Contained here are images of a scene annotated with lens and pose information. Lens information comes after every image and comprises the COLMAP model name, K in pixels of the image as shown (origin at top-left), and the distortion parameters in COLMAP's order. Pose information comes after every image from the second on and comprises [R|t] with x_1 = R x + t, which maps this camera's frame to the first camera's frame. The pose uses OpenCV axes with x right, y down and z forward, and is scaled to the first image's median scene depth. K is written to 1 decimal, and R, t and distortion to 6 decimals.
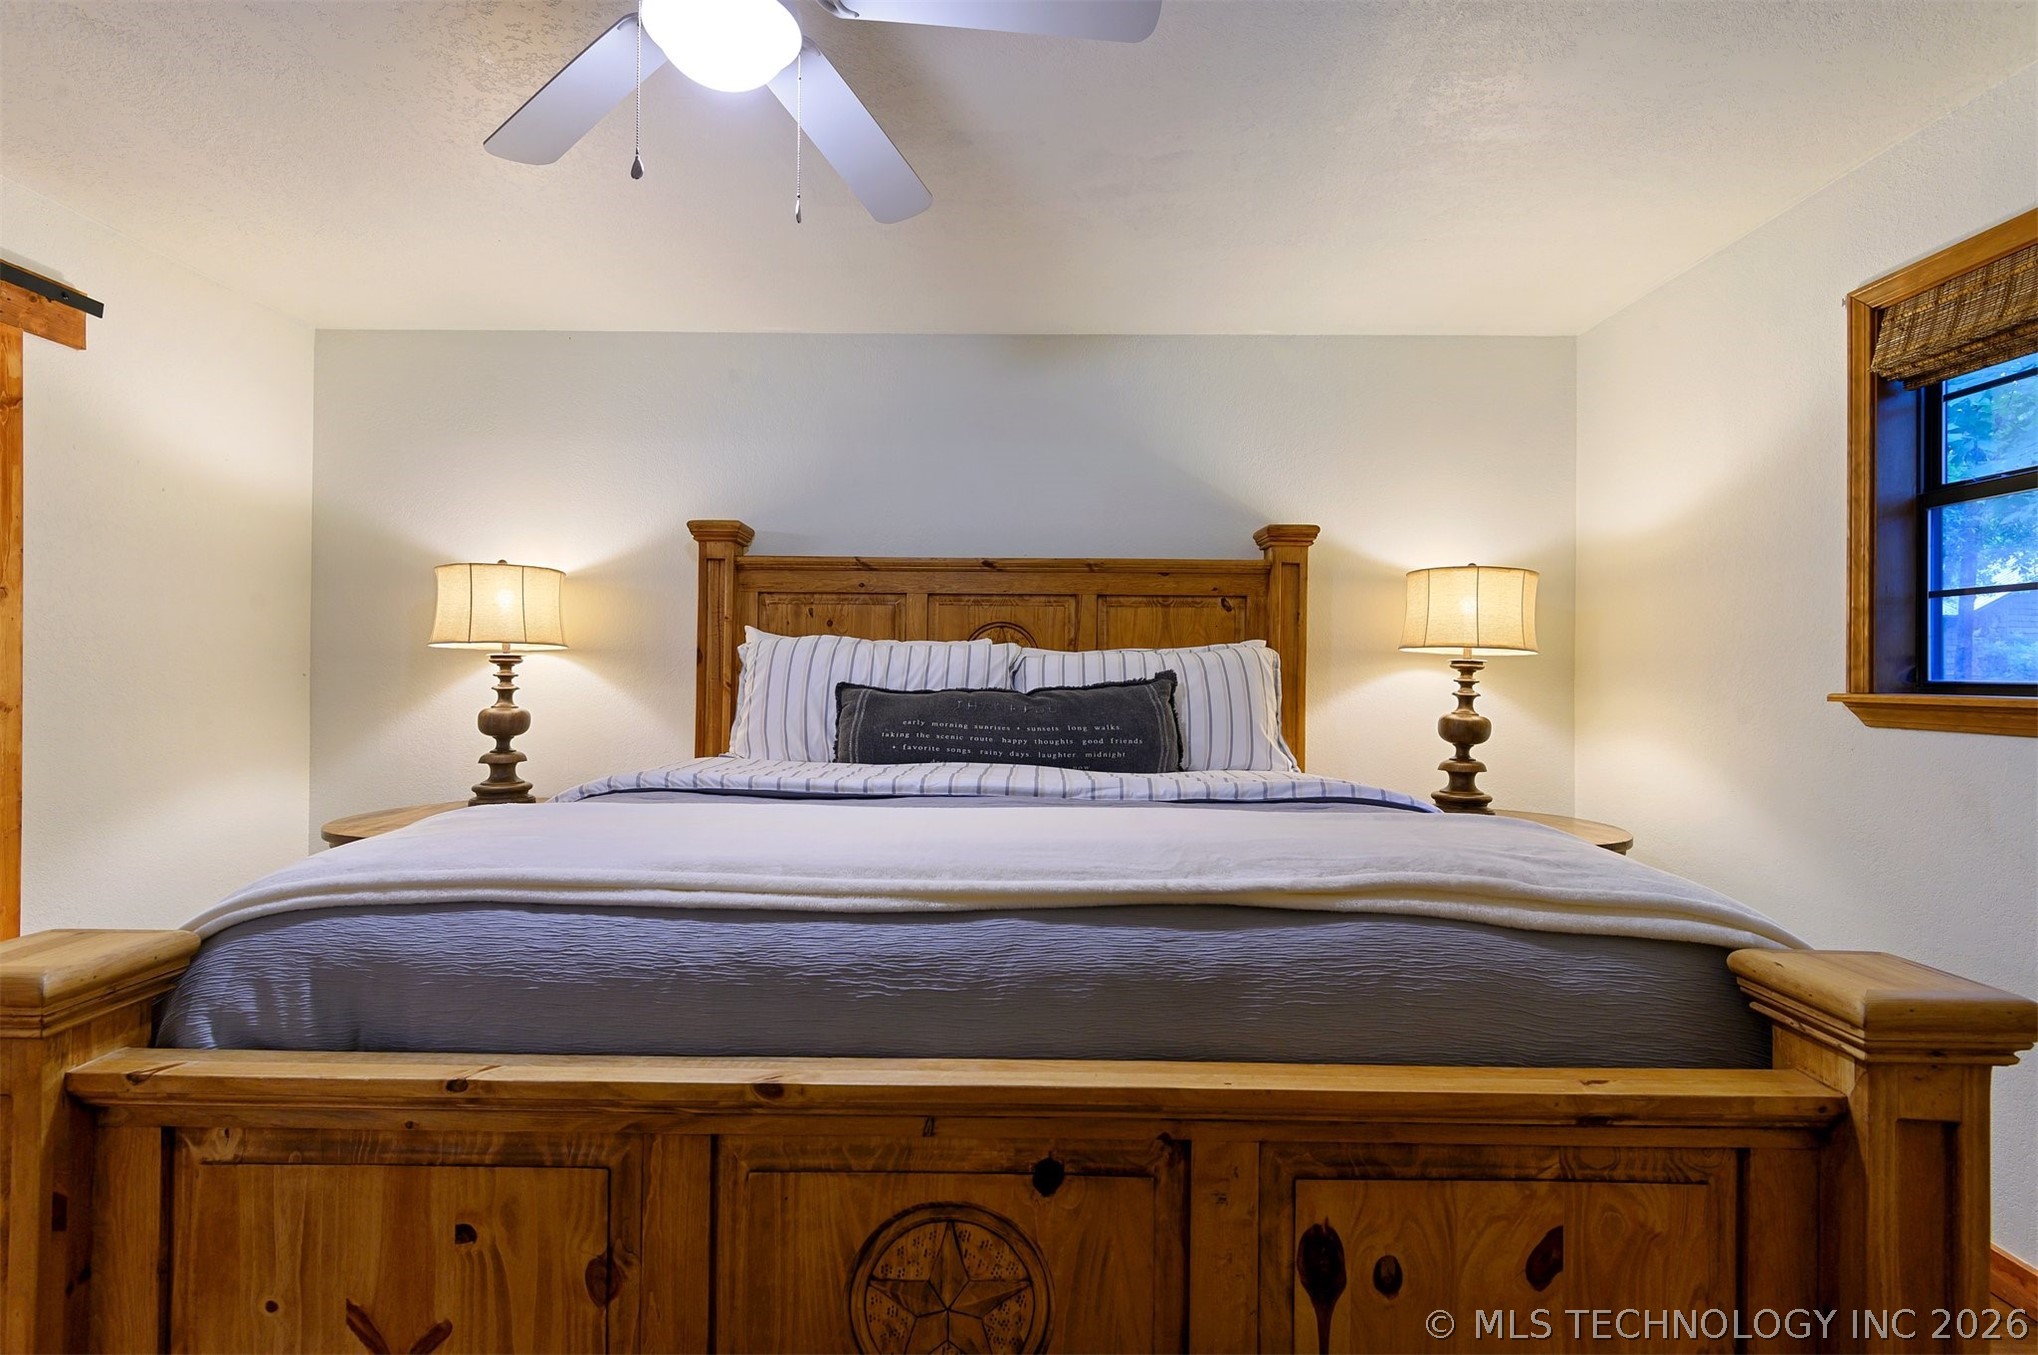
lens RADIAL K [[929.8, 0, 1019.0], [0, 929.8, 677.5], [0, 0, 1]] dist [0.001137, -0.000647]
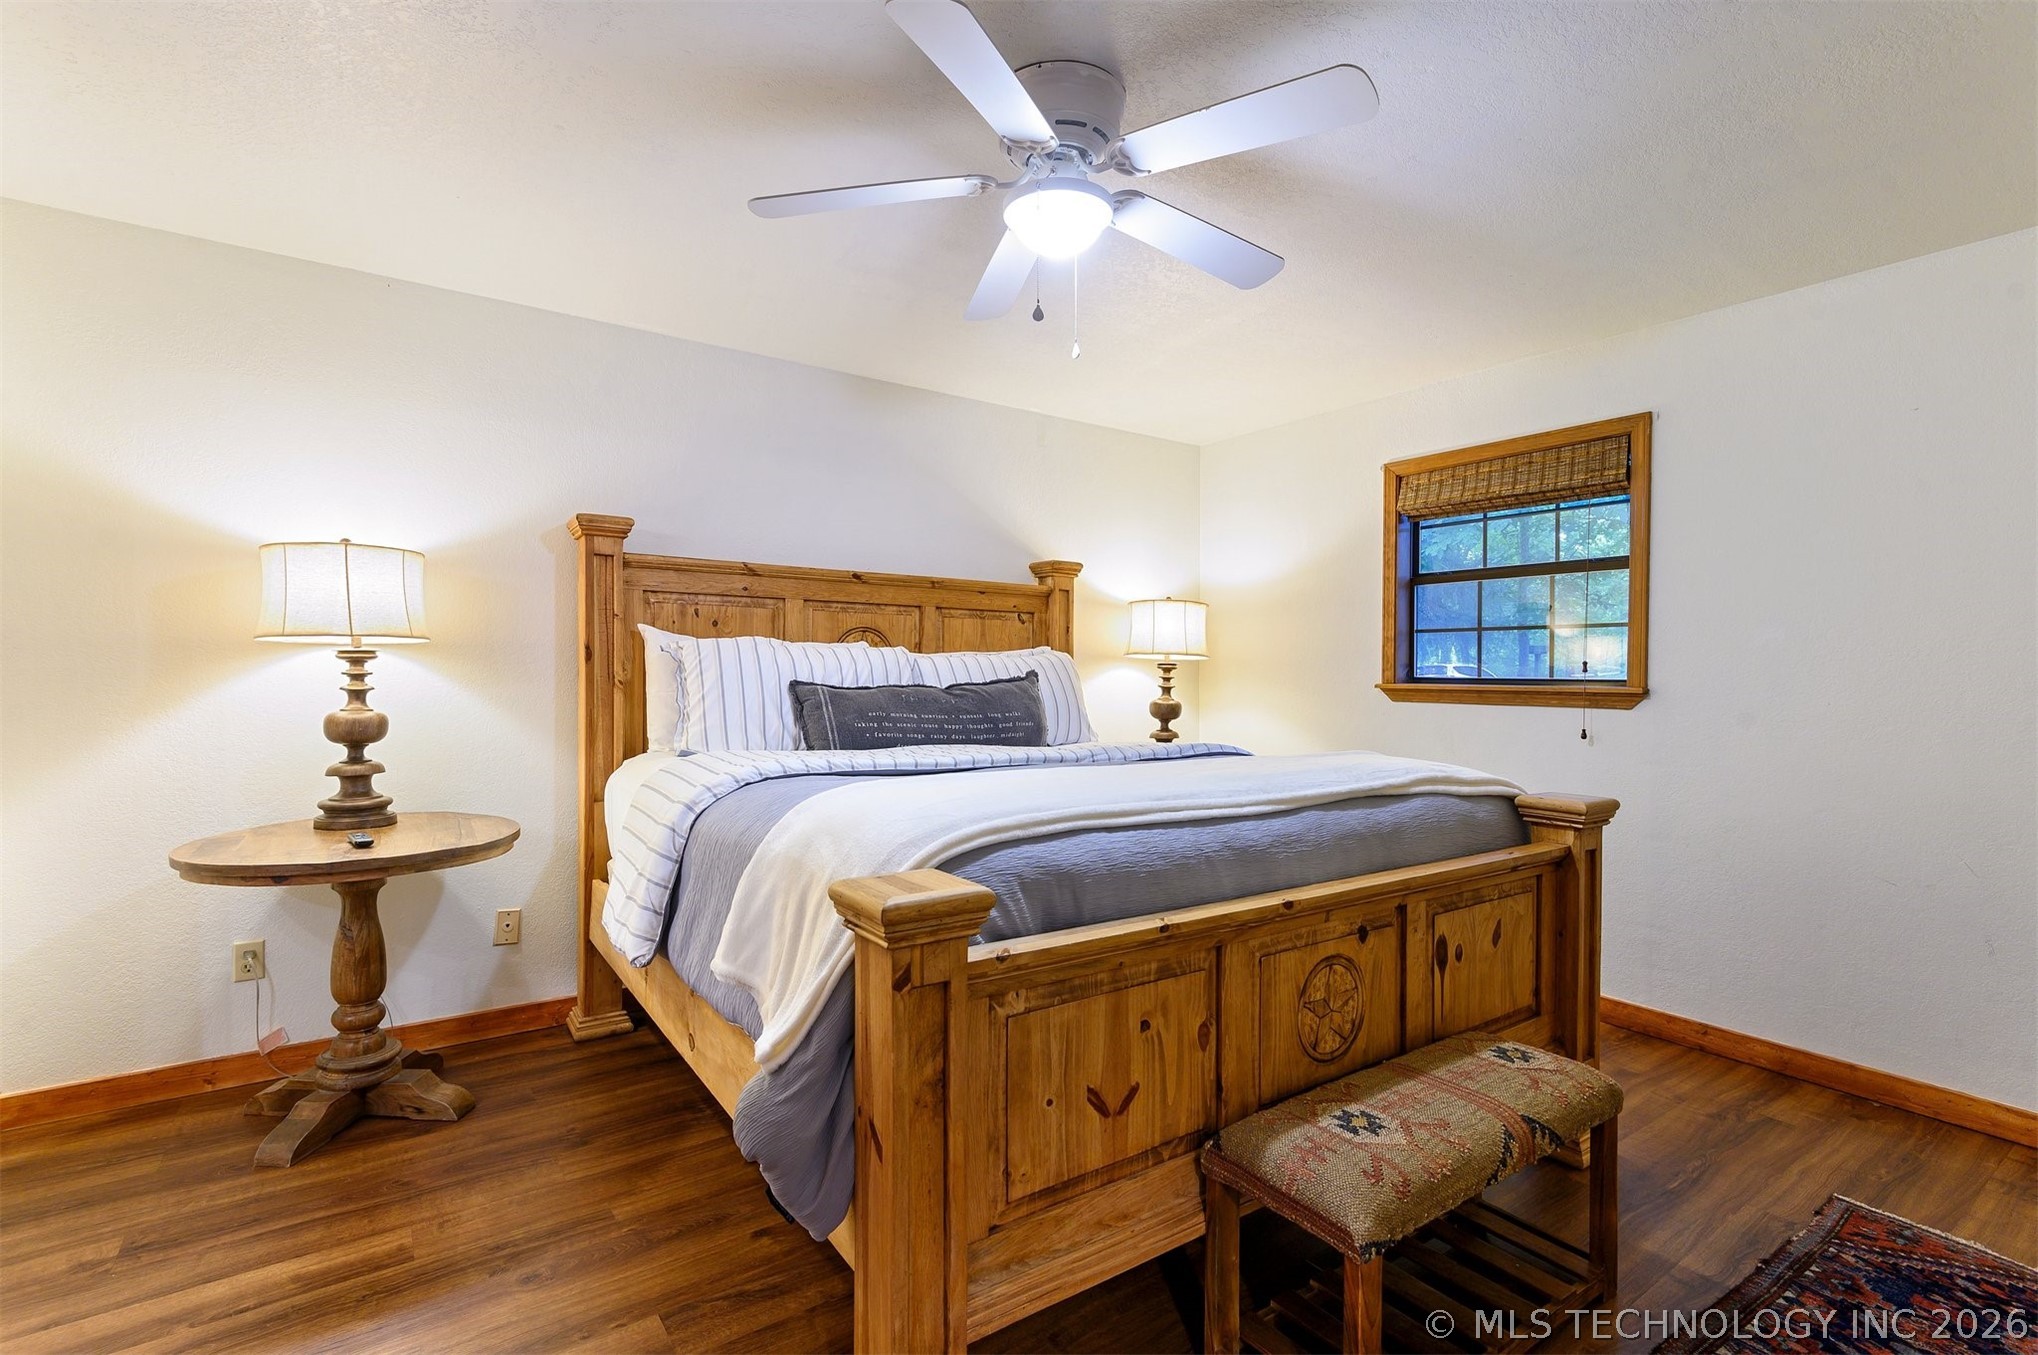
lens RADIAL K [[929.8, 0, 1019.0], [0, 929.8, 677.5], [0, 0, 1]] dist [0.001137, -0.000647]
pose [[0.819695, -0.002694, 0.572793, -0.648429], [-0.001126, 0.999979, 0.006315, -0.005489], [-0.572799, -0.005821, 0.819675, -0.072677]]
